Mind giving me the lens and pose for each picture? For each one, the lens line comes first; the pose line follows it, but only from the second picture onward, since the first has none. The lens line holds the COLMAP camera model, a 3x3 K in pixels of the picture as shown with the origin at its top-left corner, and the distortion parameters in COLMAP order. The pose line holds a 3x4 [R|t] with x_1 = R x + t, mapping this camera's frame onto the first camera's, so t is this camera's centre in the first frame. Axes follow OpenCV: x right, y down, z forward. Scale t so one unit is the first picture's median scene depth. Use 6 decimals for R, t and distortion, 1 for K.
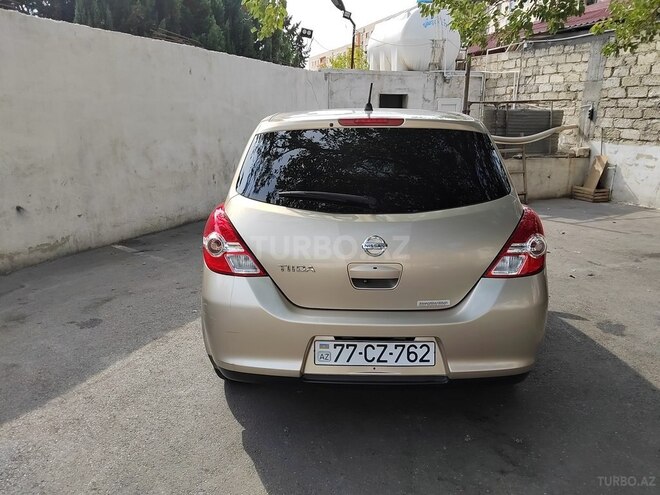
lens RADIAL K [[507.1, 0, 332.9], [0, 507.1, 242.6], [0, 0, 1]] dist [0.046746, -0.043398]
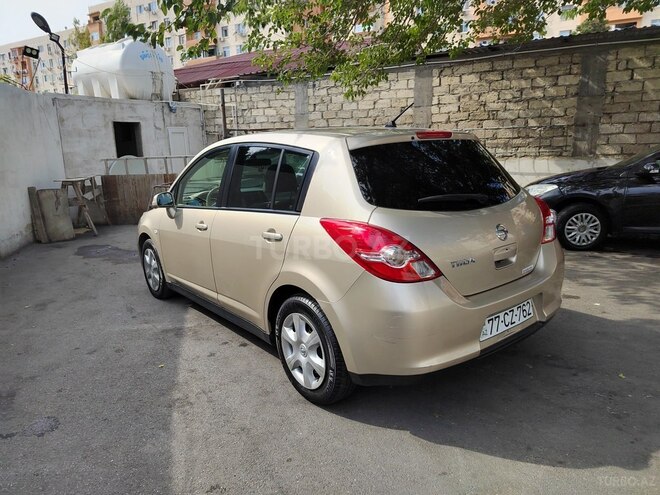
lens RADIAL K [[450.2, 0, 331.8], [0, 450.2, 242.9], [0, 0, 1]] dist [0.035742, -0.026875]
pose [[0.765166, -0.158195, 0.624096, -0.359940], [0.177650, 0.983589, 0.031513, -0.029488], [-0.618839, 0.086758, 0.780712, 0.155798]]
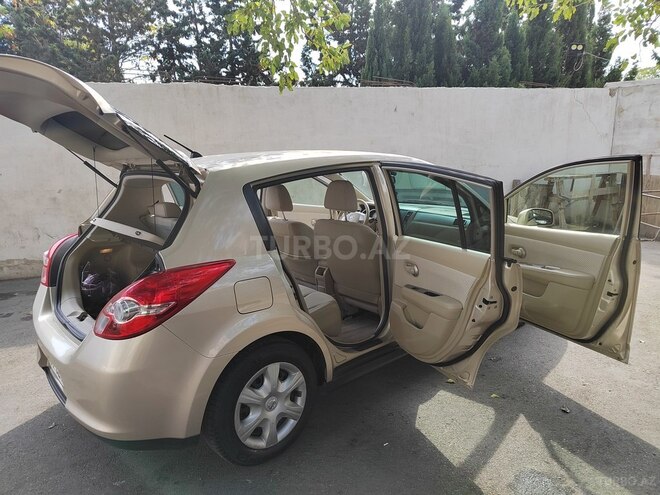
lens RADIAL K [[450.2, 0, 333.4], [0, 450.2, 247.3], [0, 0, 1]] dist [0.035742, -0.026875]
pose [[0.685210, 0.130734, -0.716517, 0.495926], [-0.136100, 0.989414, 0.050373, -0.079872], [0.715517, 0.063002, 0.695749, 0.279504]]
